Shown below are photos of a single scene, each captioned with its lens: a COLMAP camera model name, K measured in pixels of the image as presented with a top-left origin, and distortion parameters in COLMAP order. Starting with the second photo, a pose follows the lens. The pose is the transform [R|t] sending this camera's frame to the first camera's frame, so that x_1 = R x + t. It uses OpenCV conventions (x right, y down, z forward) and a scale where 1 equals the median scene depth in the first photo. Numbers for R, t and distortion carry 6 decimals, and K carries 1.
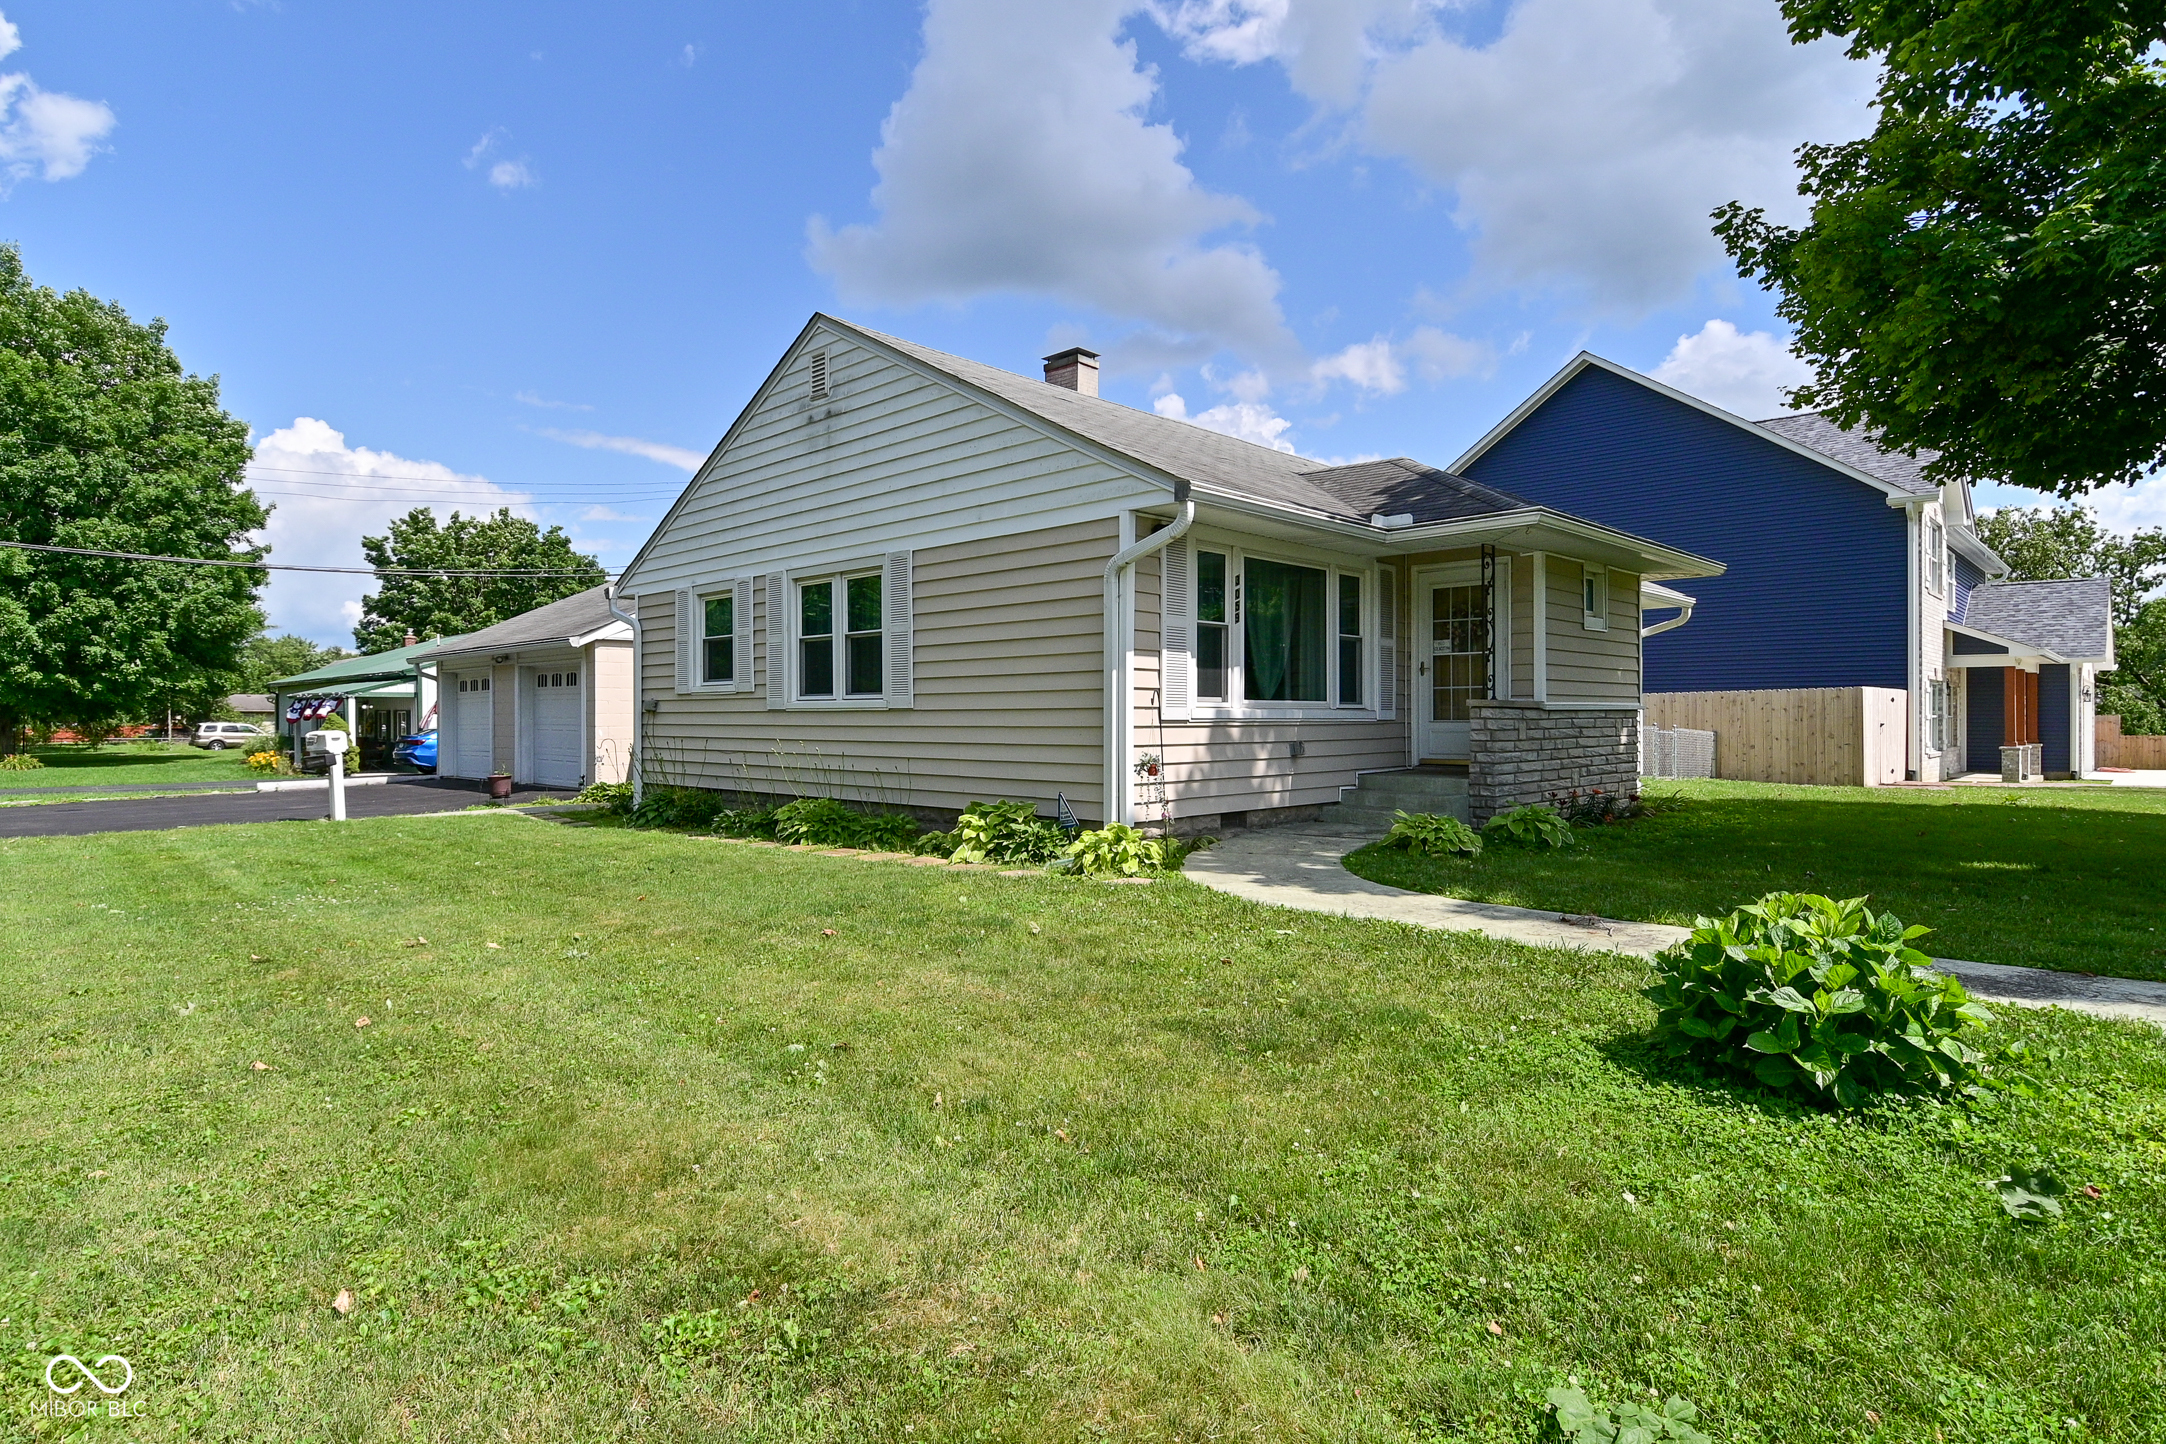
lens RADIAL K [[1124.7, 0, 1081.0], [0, 1124.7, 710.4], [0, 0, 1]] dist [0.049502, -0.054925]
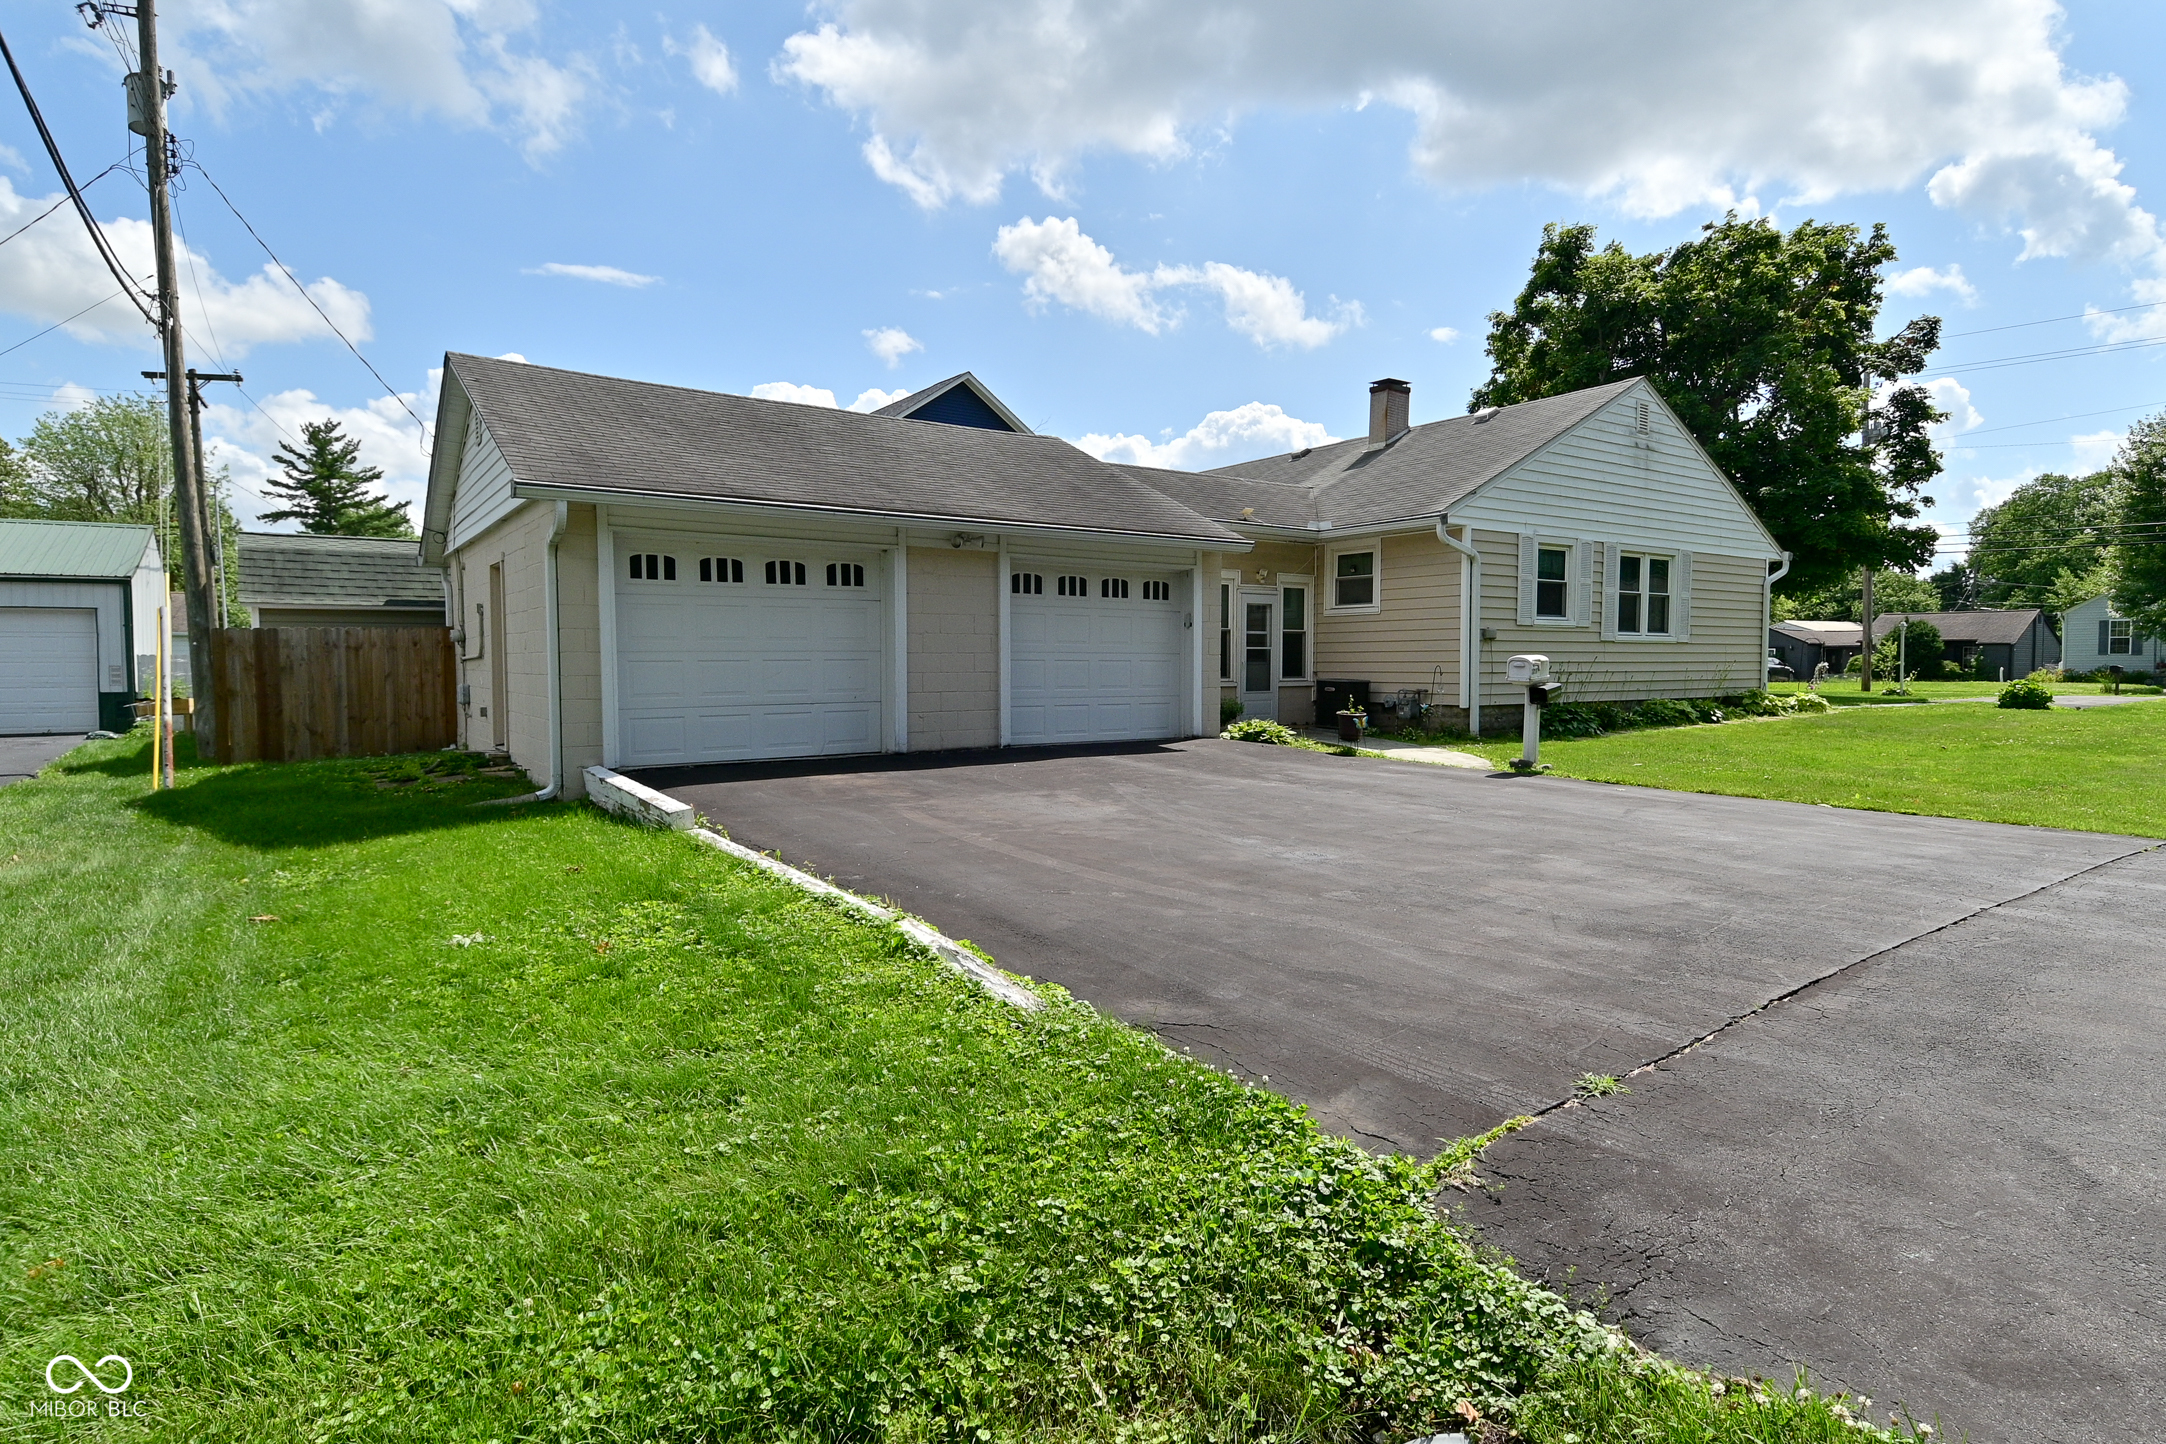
lens RADIAL K [[1124.7, 0, 1081.0], [0, 1124.7, 710.4], [0, 0, 1]] dist [0.049502, -0.054925]
pose [[0.187872, -0.030598, 0.981717, -1.874867], [0.002967, 0.999528, 0.030585, 0.042491], [-0.982189, -0.002833, 0.187874, 1.459210]]
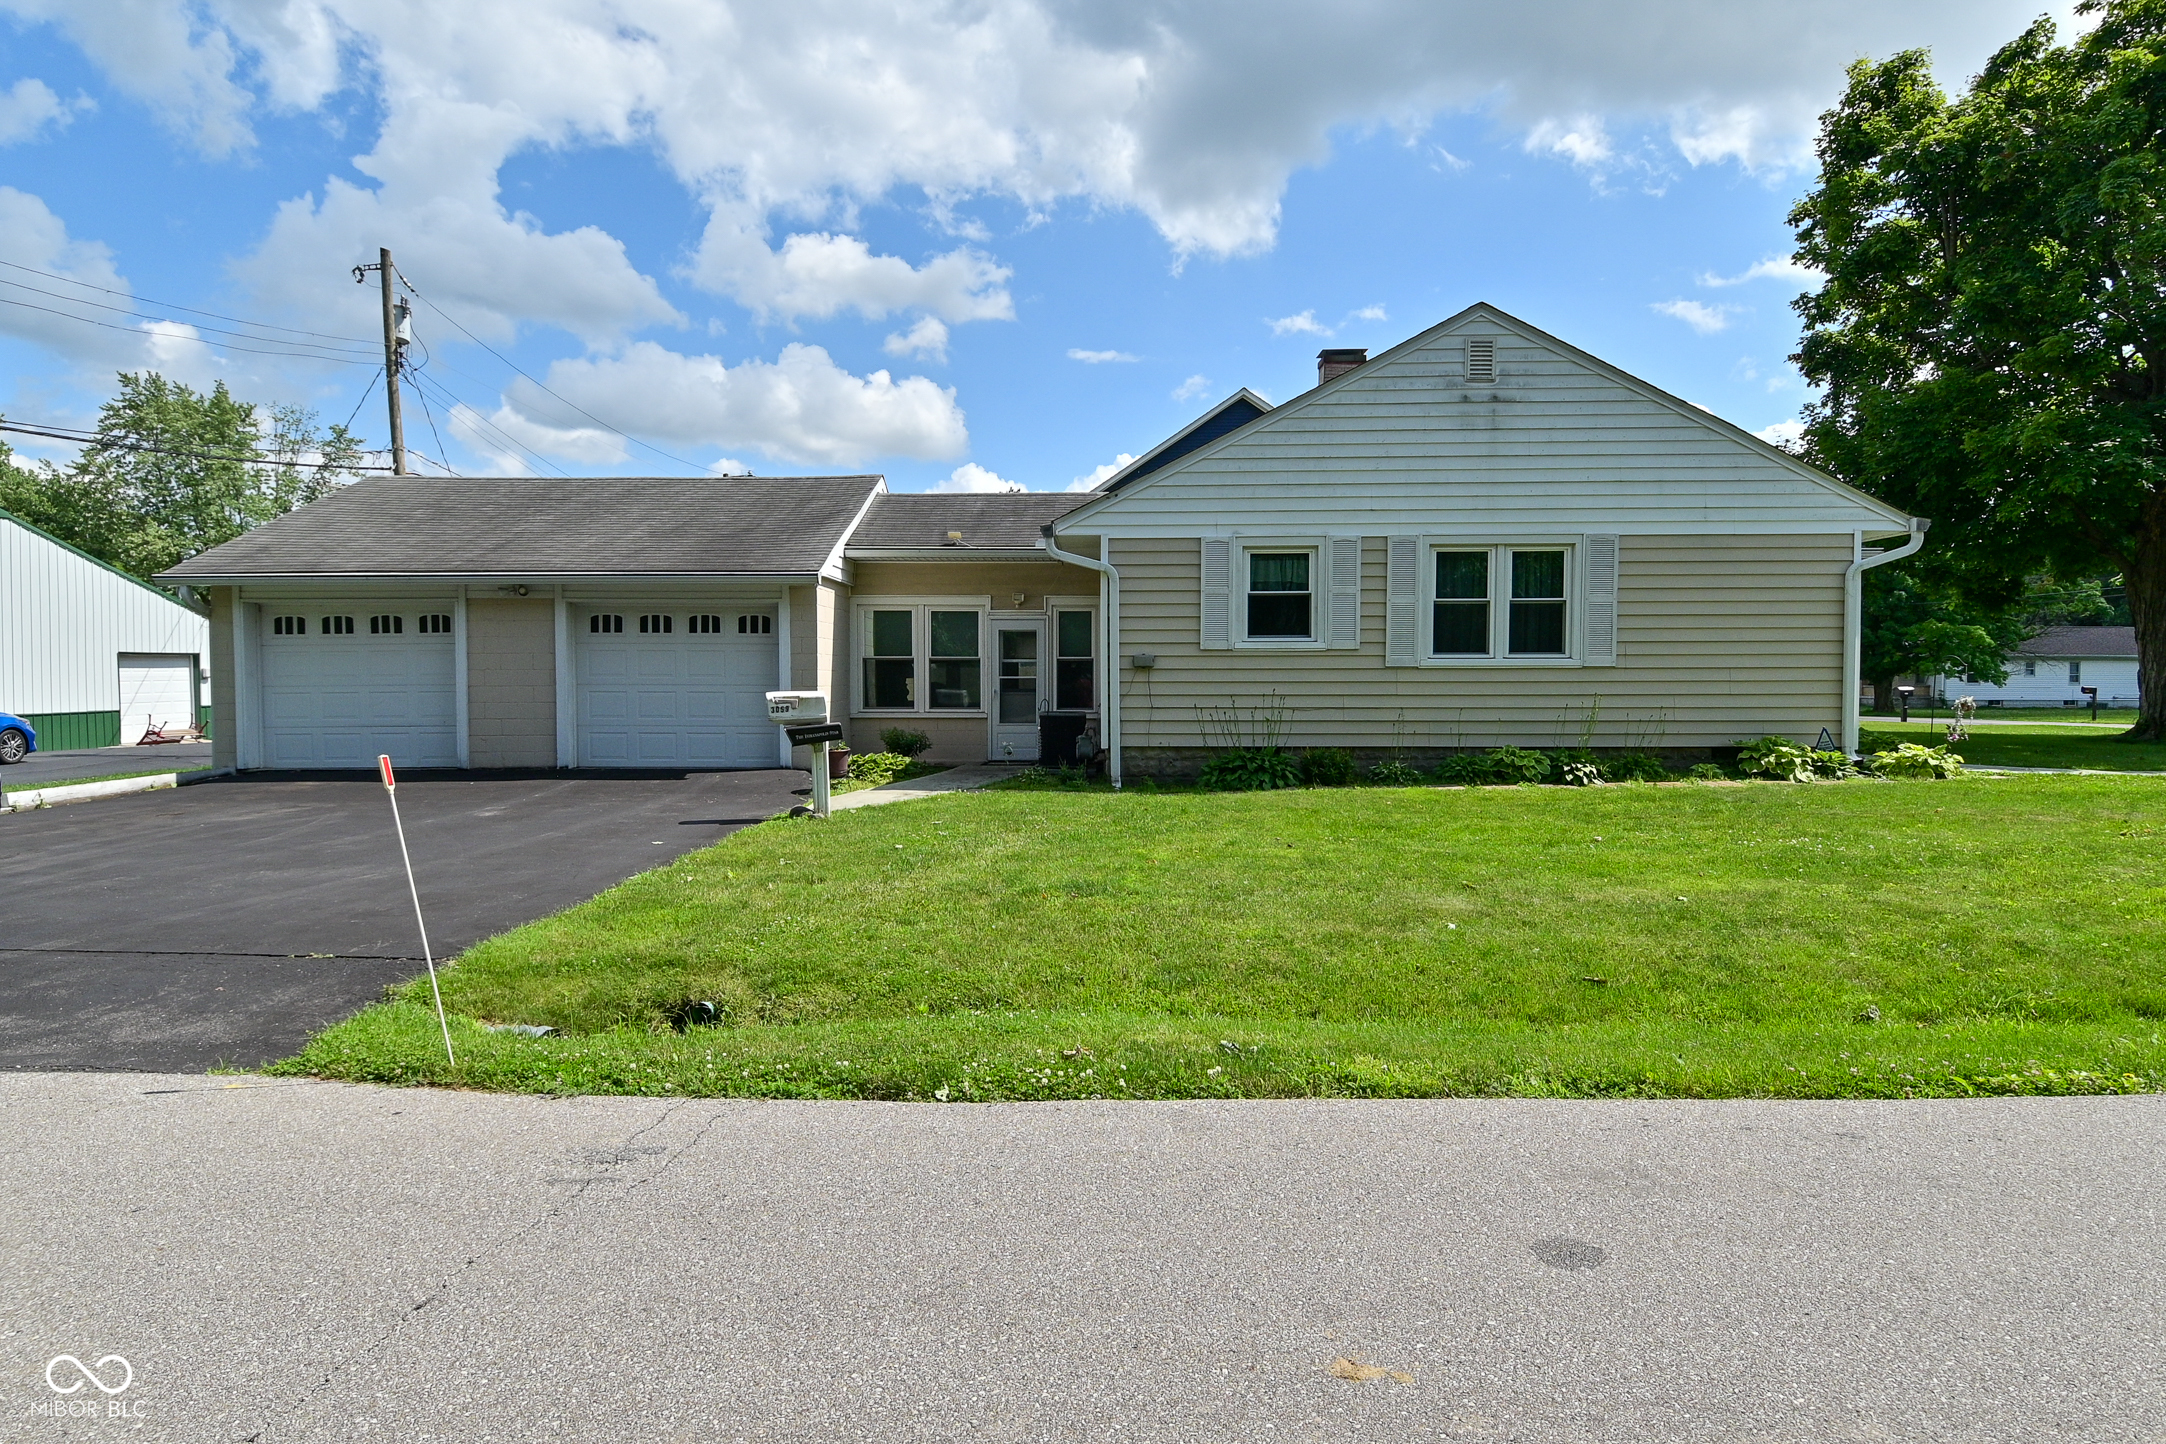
lens RADIAL K [[1124.7, 0, 1081.0], [0, 1124.7, 710.4], [0, 0, 1]] dist [0.049502, -0.054925]
pose [[0.733389, -0.006969, 0.679774, -1.270528], [-0.004333, 0.999879, 0.014925, 0.026499], [-0.679795, -0.013892, 0.733270, 0.461051]]
